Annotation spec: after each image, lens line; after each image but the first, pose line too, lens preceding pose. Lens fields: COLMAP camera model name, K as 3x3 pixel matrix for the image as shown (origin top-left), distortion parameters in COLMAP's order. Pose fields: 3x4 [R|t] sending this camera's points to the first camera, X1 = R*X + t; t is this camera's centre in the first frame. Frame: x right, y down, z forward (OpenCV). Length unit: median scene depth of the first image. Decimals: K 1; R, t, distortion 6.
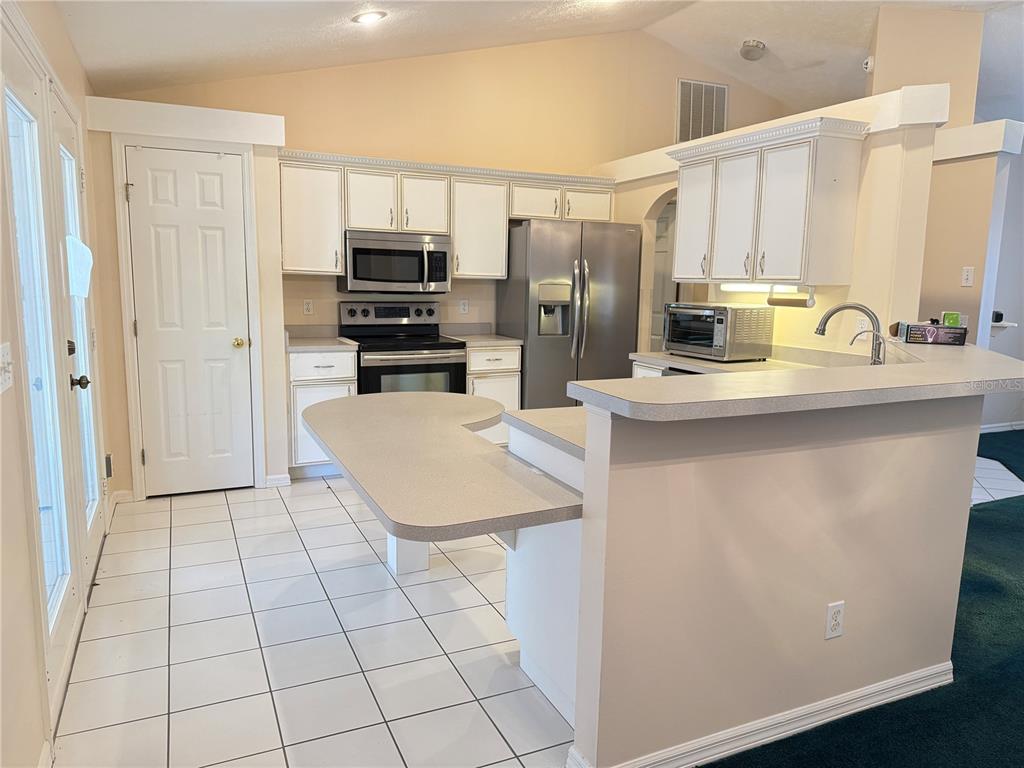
lens RADIAL K [[728.0, 0, 511.9], [0, 728.0, 406.3], [0, 0, 1]] dist [0.065327, -0.097153]
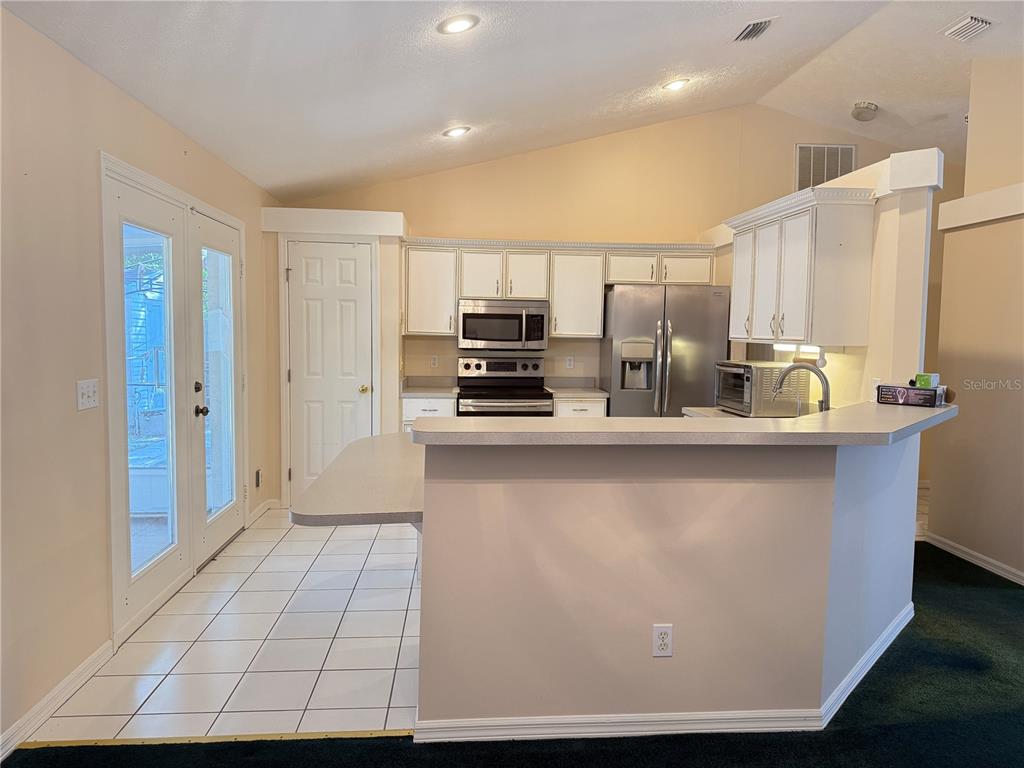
lens RADIAL K [[725.3, 0, 507.2], [0, 725.3, 398.3], [0, 0, 1]] dist [0.096583, -0.130447]
pose [[0.936941, 0.029178, -0.348266, 0.263419], [-0.059049, 0.995399, -0.075464, 0.008433], [0.344462, 0.091270, 0.934353, -0.075576]]
